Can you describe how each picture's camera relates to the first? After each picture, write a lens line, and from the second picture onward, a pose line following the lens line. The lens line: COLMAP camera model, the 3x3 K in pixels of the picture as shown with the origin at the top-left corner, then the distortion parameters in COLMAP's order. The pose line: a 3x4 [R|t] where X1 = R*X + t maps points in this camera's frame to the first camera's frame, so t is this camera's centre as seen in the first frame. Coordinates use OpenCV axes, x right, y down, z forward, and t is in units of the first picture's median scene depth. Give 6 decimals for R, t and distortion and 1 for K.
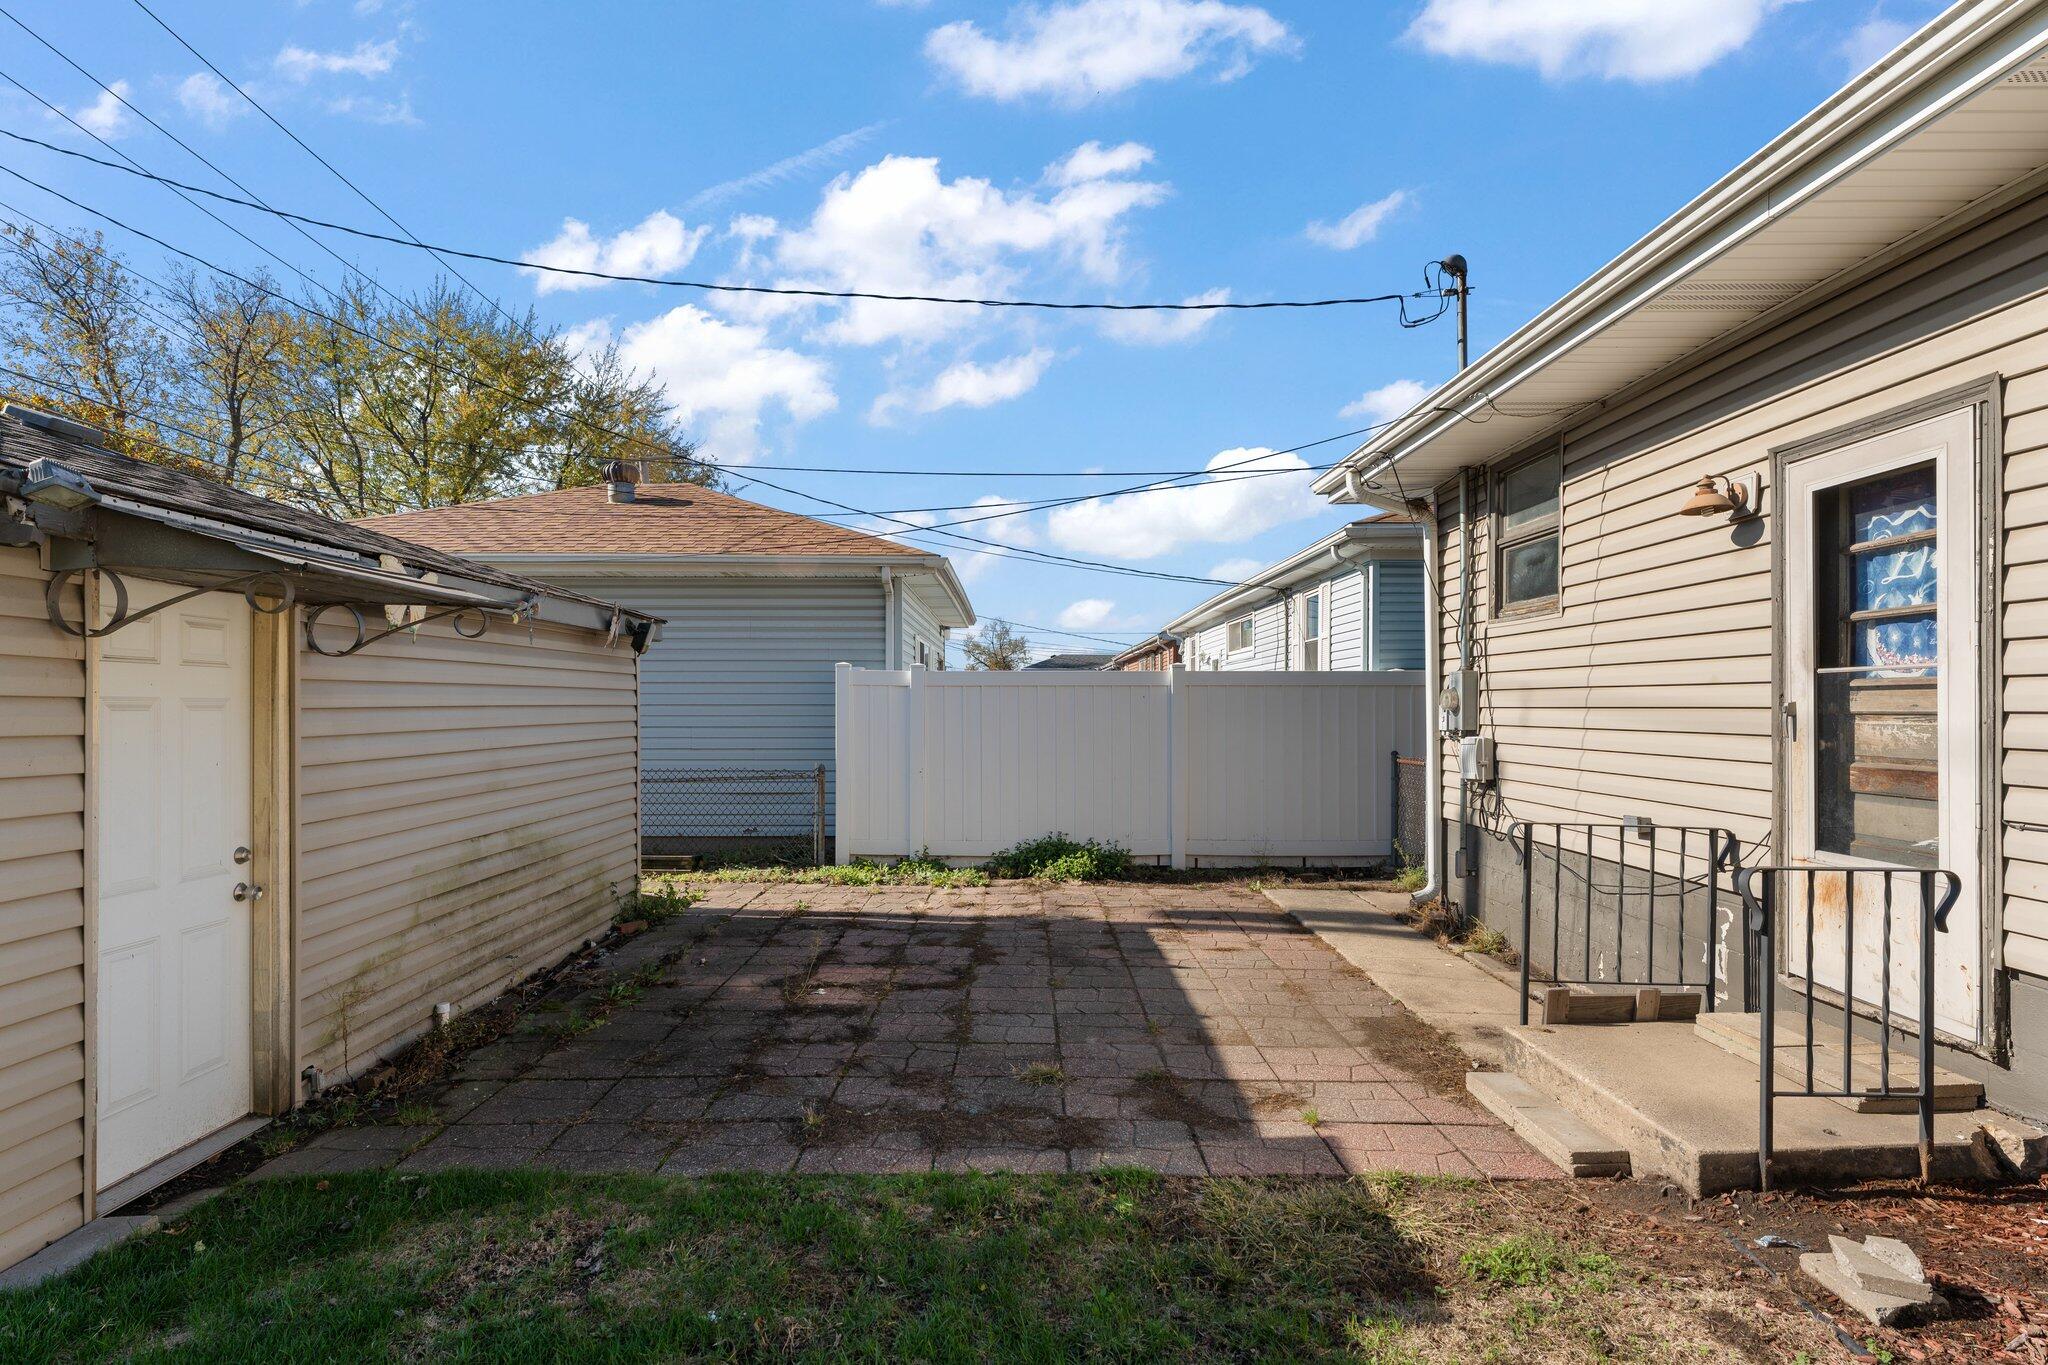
lens RADIAL K [[1010.2, 0, 1022.6], [0, 1010.2, 703.8], [0, 0, 1]] dist [0.000084, -0.000016]
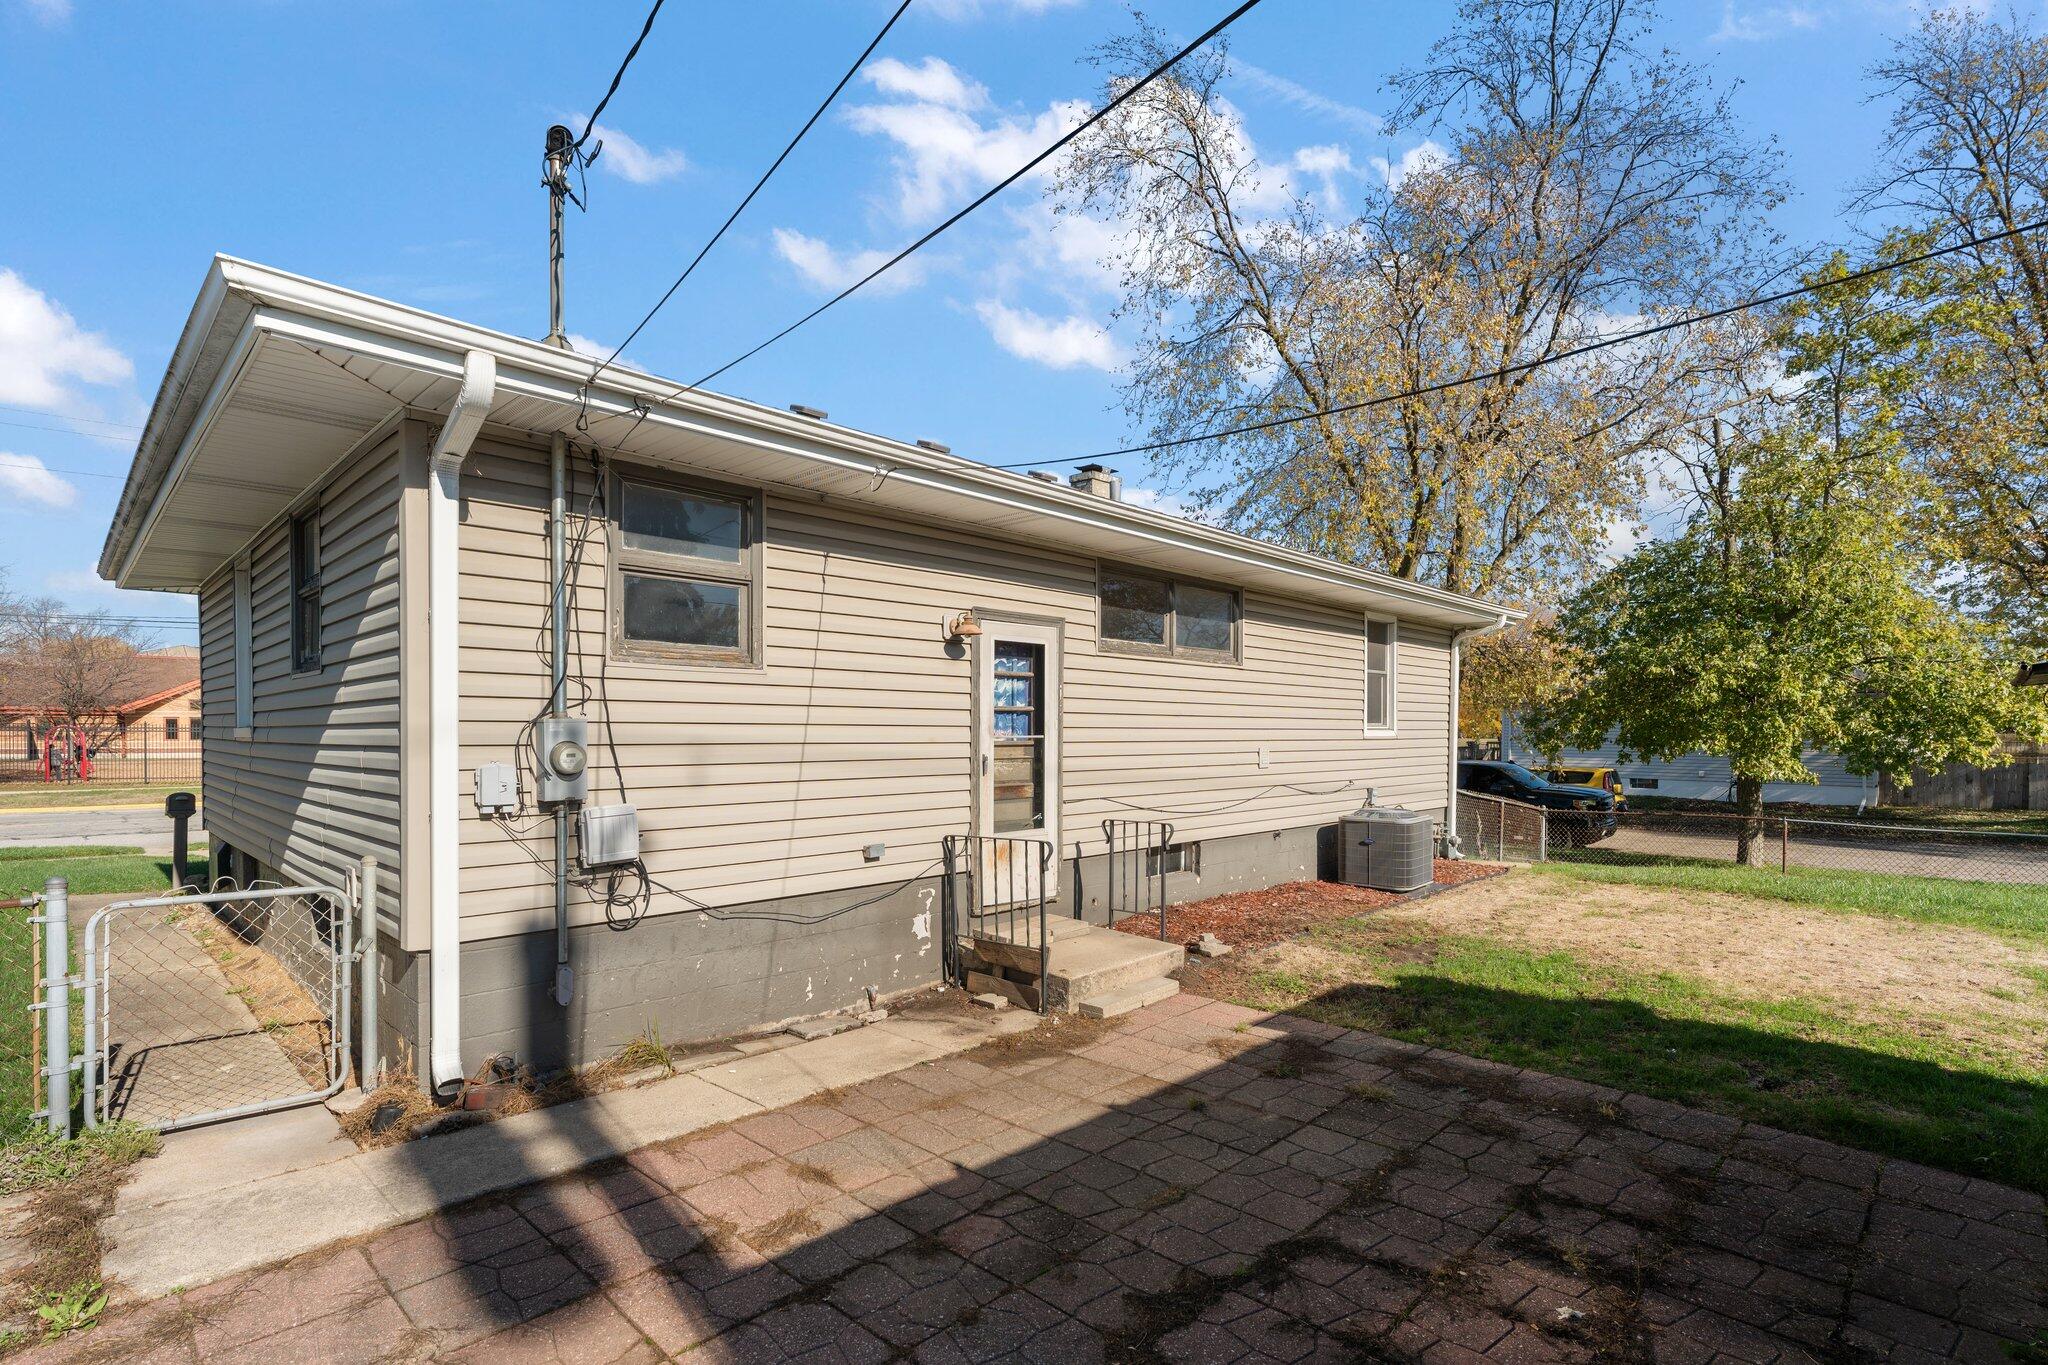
lens RADIAL K [[966.8, 0, 1021.3], [0, 966.8, 741.2], [0, 0, 1]] dist [-0.001034, -0.000045]
pose [[-0.708610, -0.008509, 0.705550, -0.447896], [-0.003992, 0.999960, 0.008050, -0.035431], [-0.705590, 0.002888, -0.708615, 1.981743]]
